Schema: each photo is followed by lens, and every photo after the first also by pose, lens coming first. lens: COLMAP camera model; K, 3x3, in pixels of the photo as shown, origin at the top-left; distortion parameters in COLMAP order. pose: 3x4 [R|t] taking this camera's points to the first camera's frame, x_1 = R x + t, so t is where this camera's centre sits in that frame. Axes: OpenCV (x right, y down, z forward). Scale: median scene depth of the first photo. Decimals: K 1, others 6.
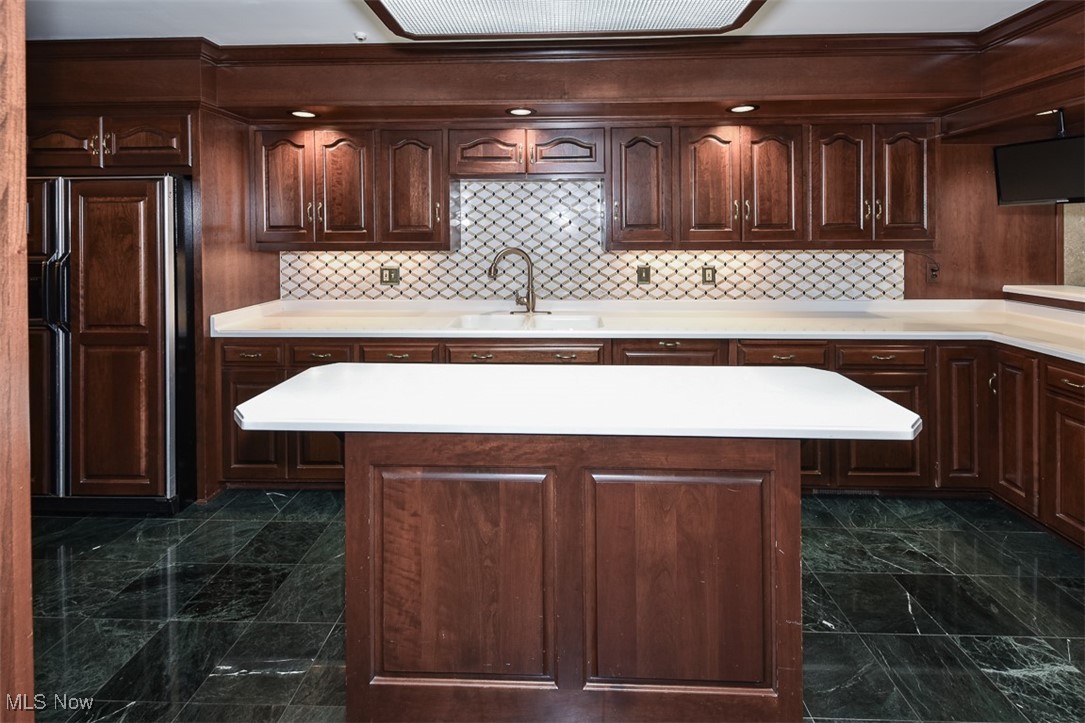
lens RADIAL K [[488.8, 0, 544.6], [0, 488.8, 233.4], [0, 0, 1]] dist [0.001074, 0.000130]
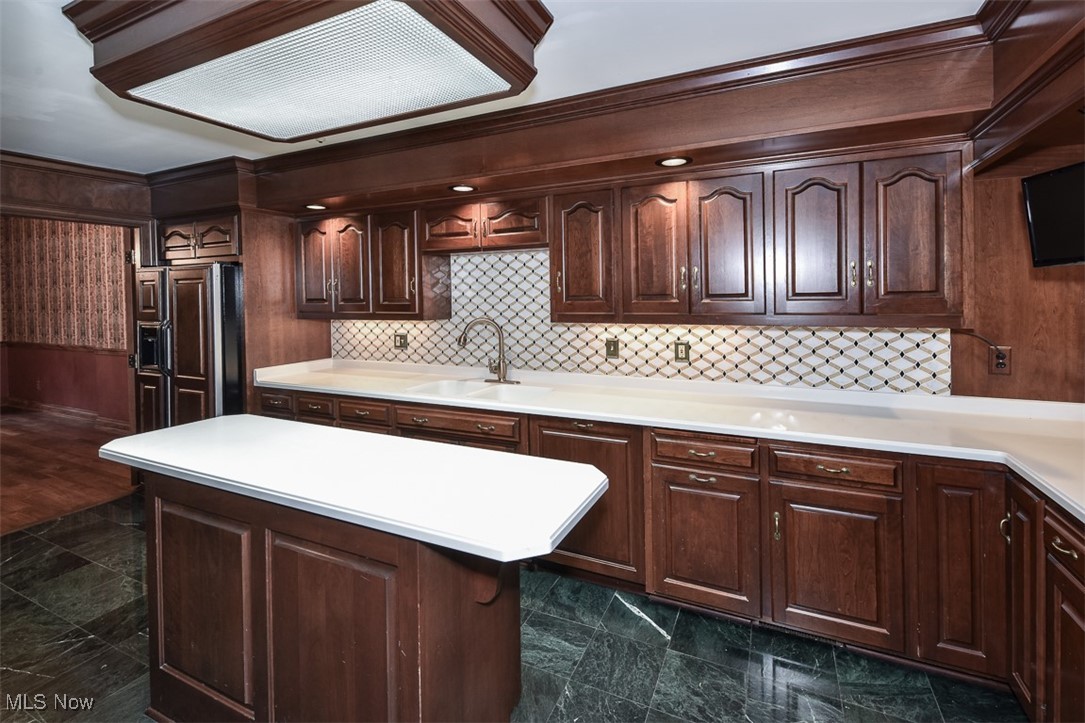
lens RADIAL K [[485.1, 0, 552.5], [0, 485.1, 301.5], [0, 0, 1]] dist [0.003223, 0.000049]
pose [[0.920809, -0.002845, -0.390003, 0.463221], [0.008328, 0.999889, 0.012369, -0.017382], [0.389924, -0.014638, 0.920731, 0.105064]]
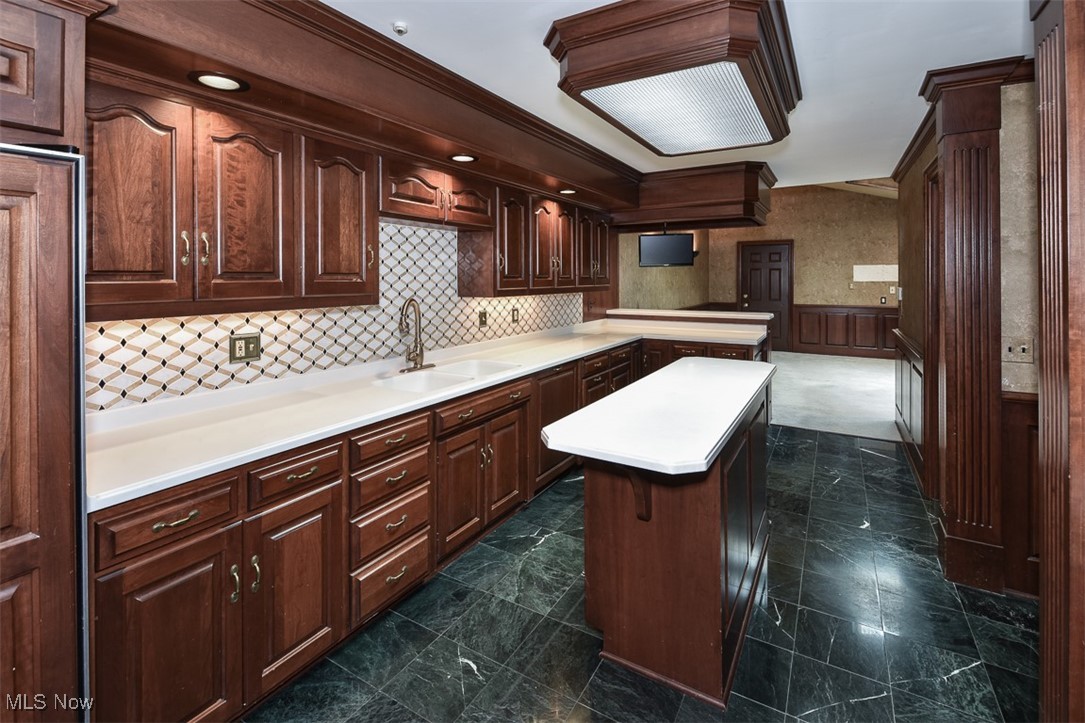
lens RADIAL K [[495.2, 0, 539.7], [0, 495.2, 274.5], [0, 0, 1]] dist [0.002853, 0.000232]
pose [[0.481192, 0.008176, 0.876577, -0.738163], [0.003848, 0.999927, -0.011439, -0.003540], [-0.876607, 0.008877, 0.481126, 0.340959]]
